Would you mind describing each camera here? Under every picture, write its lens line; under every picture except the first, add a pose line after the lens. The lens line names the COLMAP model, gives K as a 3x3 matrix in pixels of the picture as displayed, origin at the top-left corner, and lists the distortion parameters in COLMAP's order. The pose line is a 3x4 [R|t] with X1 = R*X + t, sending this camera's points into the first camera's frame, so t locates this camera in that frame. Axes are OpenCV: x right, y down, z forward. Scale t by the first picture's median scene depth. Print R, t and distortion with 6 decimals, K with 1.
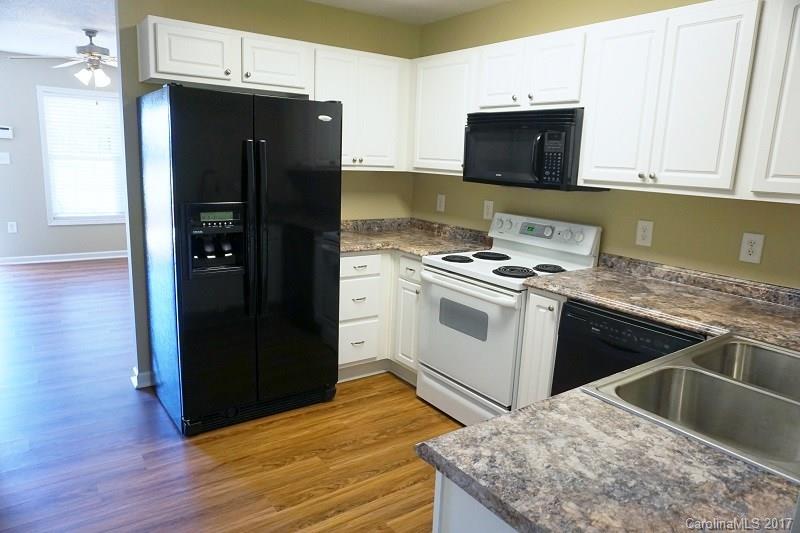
lens RADIAL K [[538.1, 0, 393.7], [0, 538.1, 267.2], [0, 0, 1]] dist [-0.045956, 0.012123]
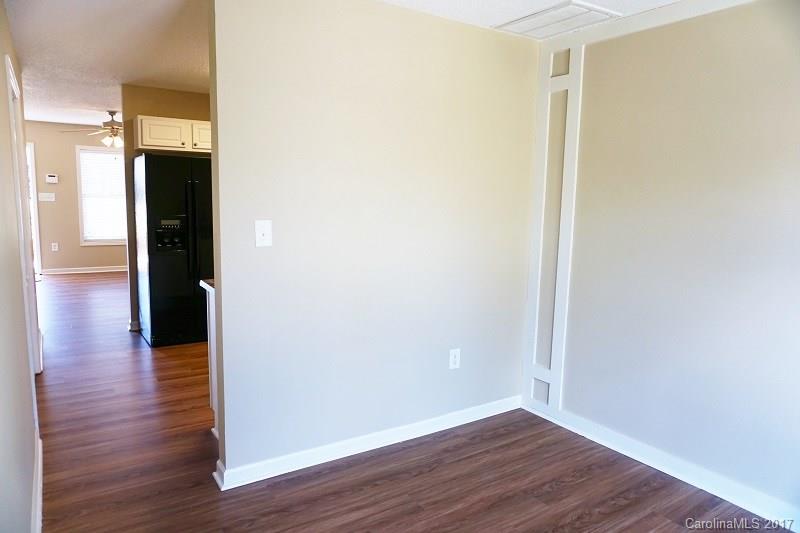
lens RADIAL K [[538.1, 0, 383.9], [0, 538.1, 273.6], [0, 0, 1]] dist [-0.045956, 0.012123]
pose [[0.998455, -0.003751, -0.055439, 0.411496], [0.000136, 0.997881, -0.065071, 0.164193], [0.055566, 0.064963, 0.996339, -0.636897]]
